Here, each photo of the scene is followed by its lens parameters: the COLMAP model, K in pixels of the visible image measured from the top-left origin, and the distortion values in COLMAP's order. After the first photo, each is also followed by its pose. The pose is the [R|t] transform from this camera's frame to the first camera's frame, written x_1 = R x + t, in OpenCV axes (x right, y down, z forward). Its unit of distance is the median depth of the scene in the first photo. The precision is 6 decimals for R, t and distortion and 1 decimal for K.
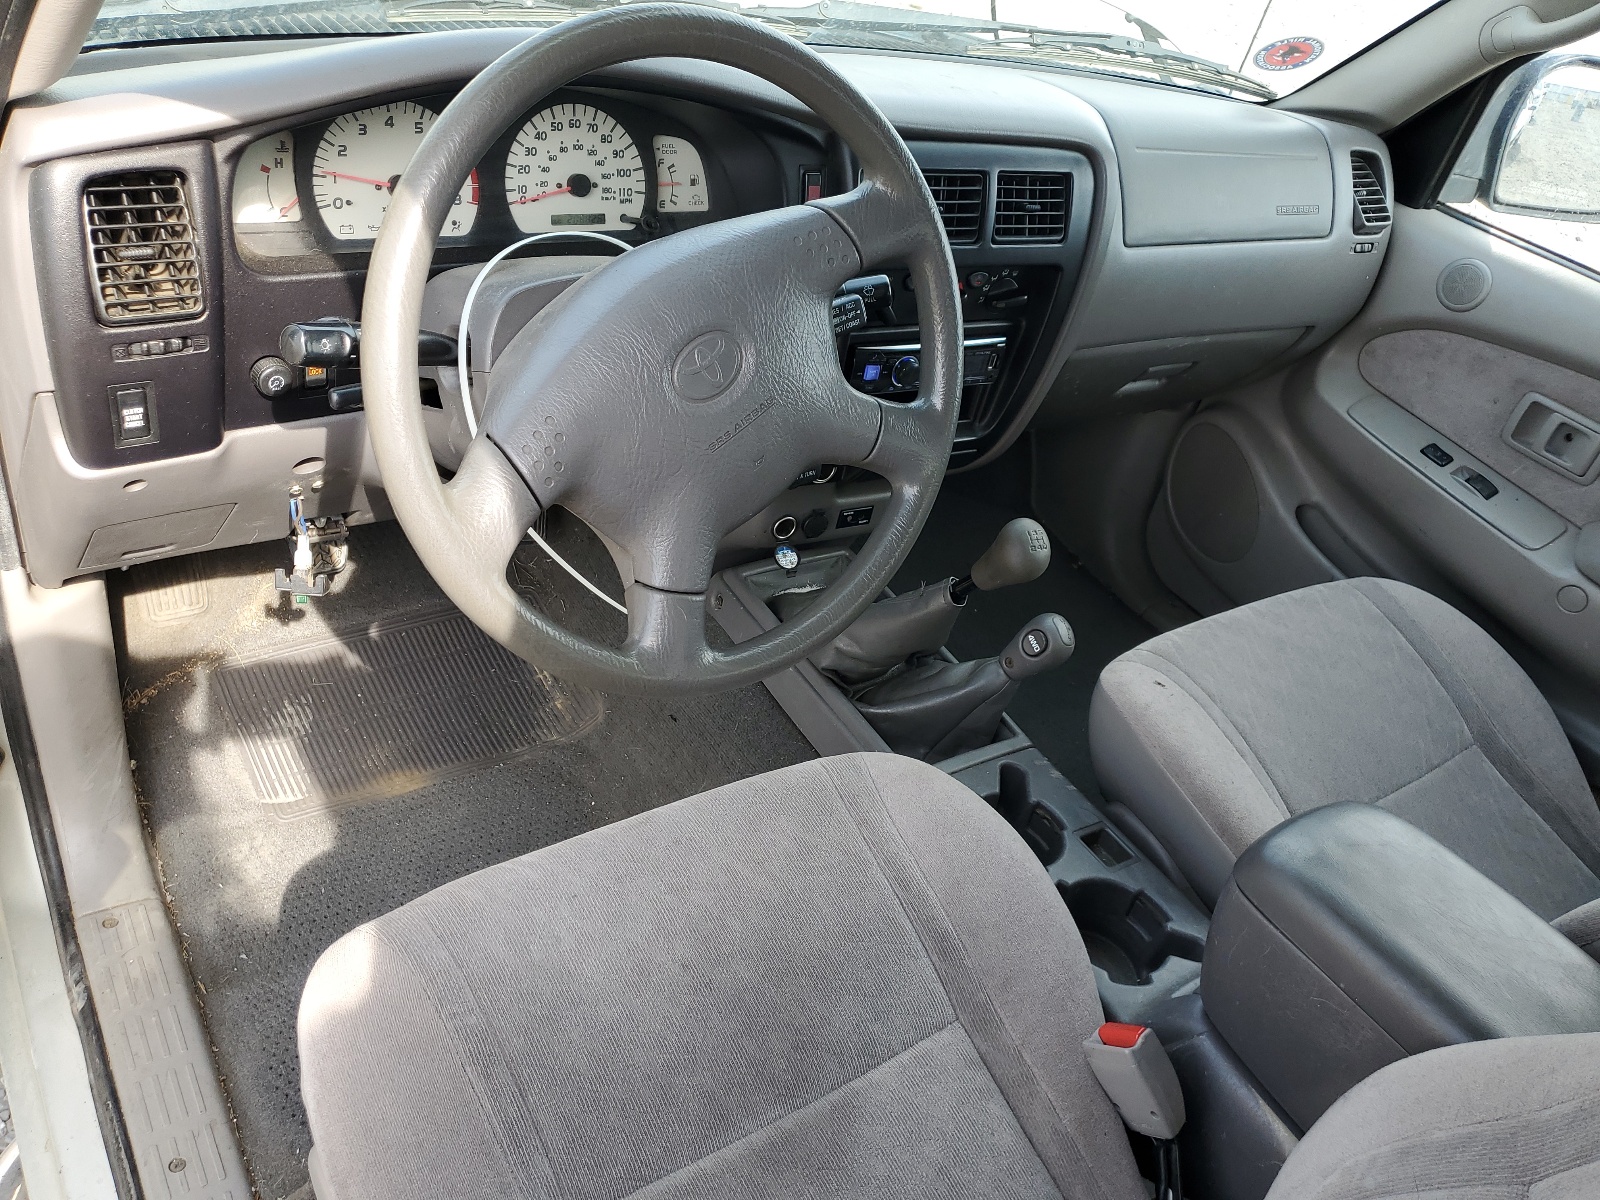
lens RADIAL K [[1239.7, 0, 805.4], [0, 1239.7, 589.0], [0, 0, 1]] dist [0.004232, -0.020924]
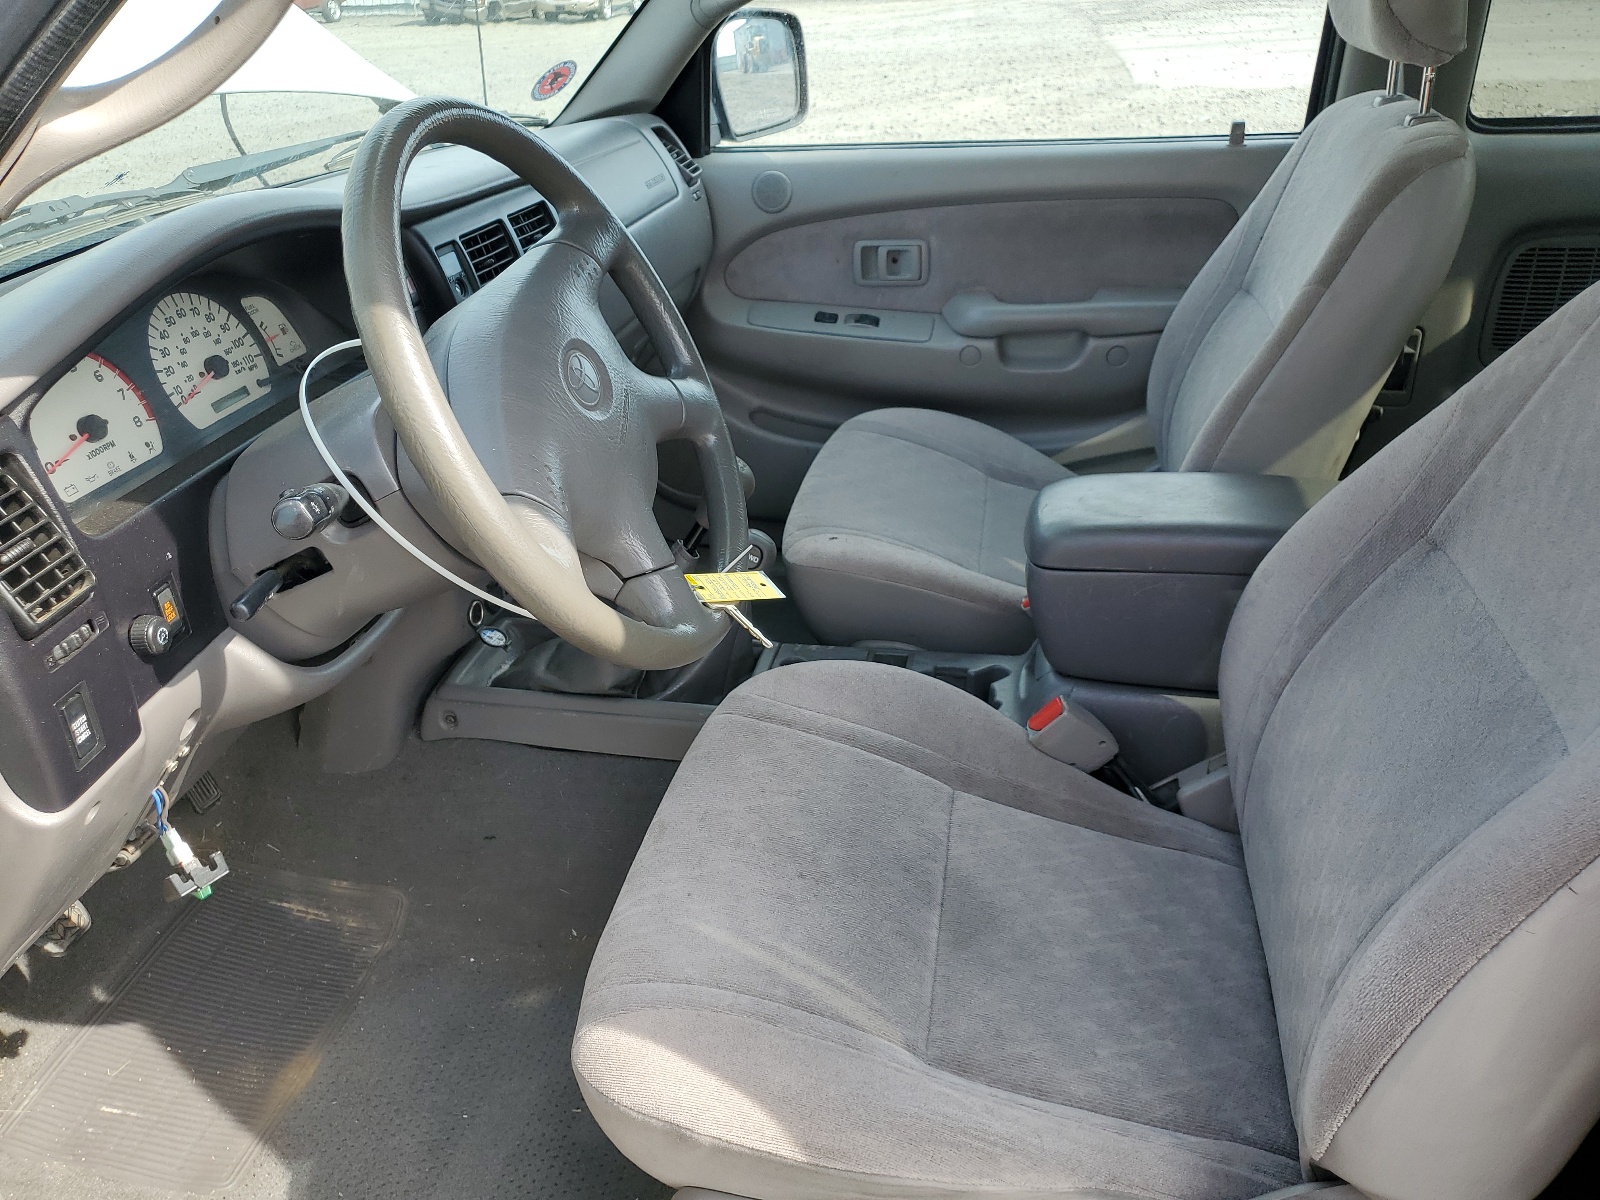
lens RADIAL K [[1239.7, 0, 805.7], [0, 1239.7, 605.7], [0, 0, 1]] dist [0.004232, -0.020924]
pose [[0.676892, -0.526742, 0.514160, -0.472658], [0.562552, 0.820673, 0.100157, -0.006761], [-0.474714, 0.221446, 0.851827, -0.014408]]
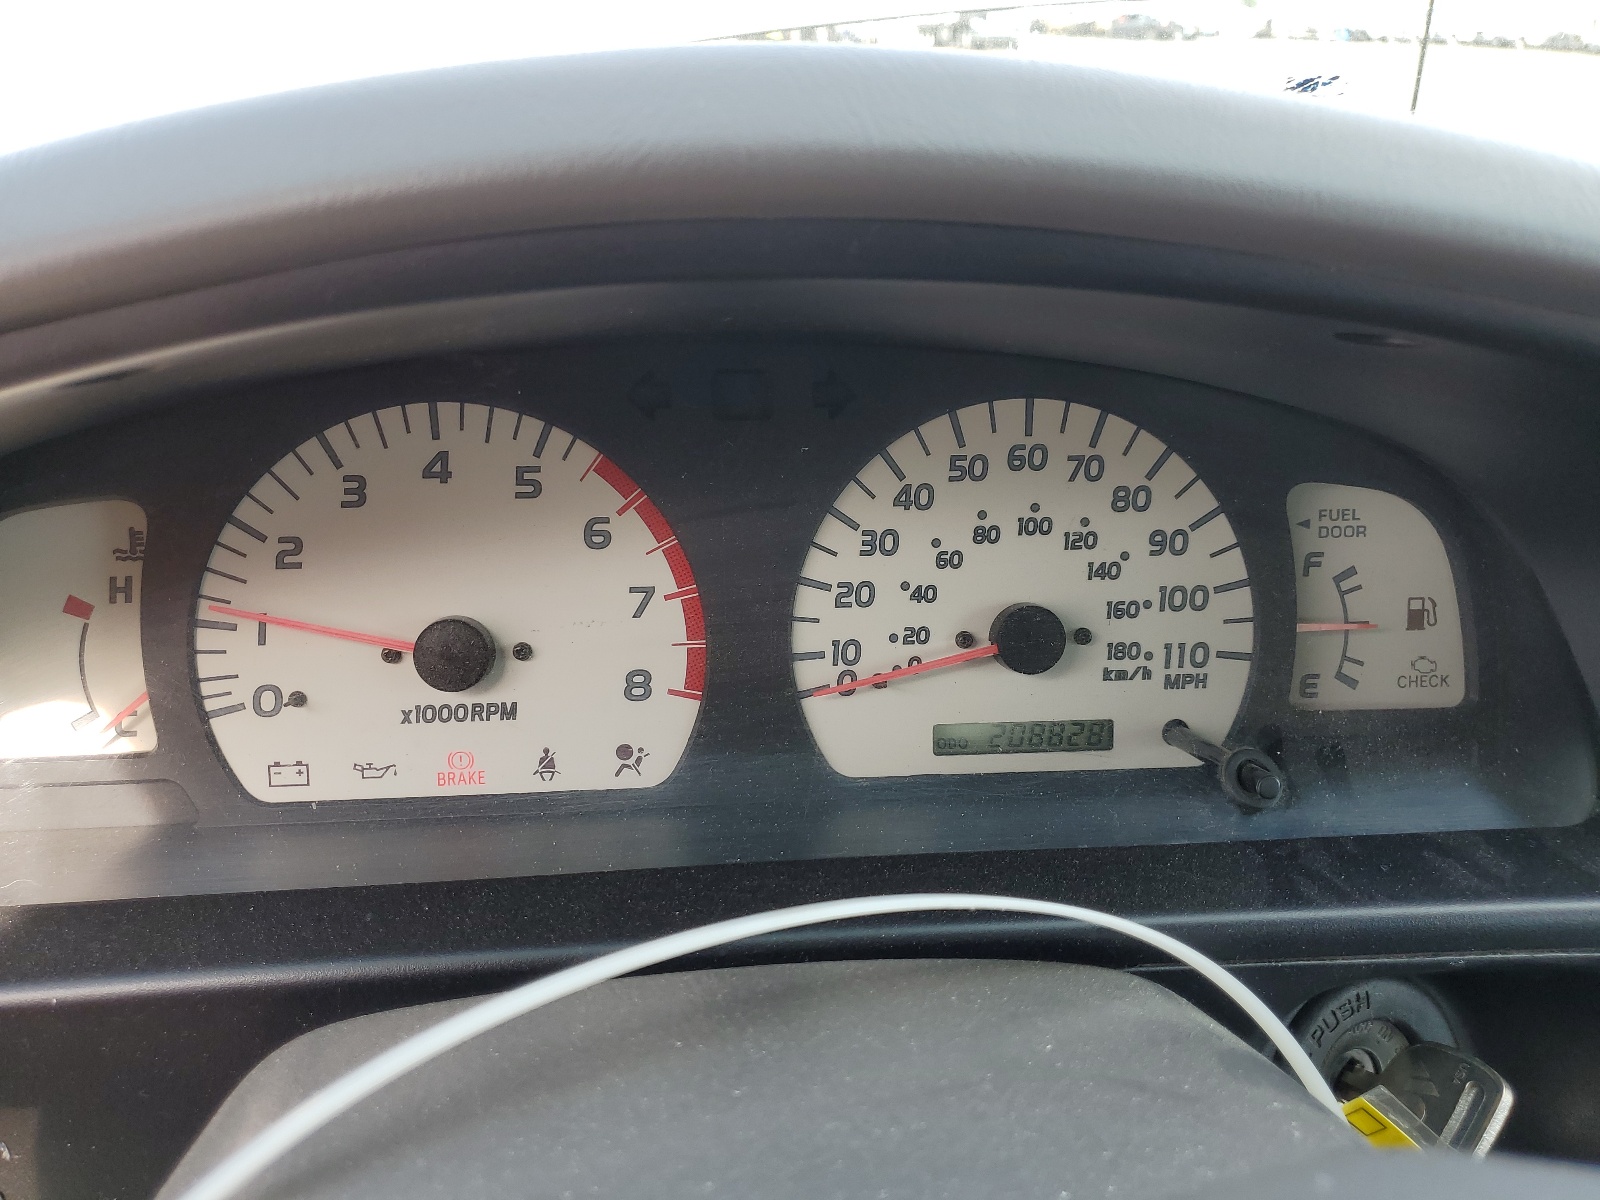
lens RADIAL K [[1239.7, 0, 803.2], [0, 1239.7, 604.8], [0, 0, 1]] dist [0.004232, -0.020924]
pose [[0.872535, 0.024923, -0.487915, -0.078164], [-0.144161, 0.967363, -0.208388, -0.260280], [0.466798, 0.252164, 0.847651, 0.702878]]
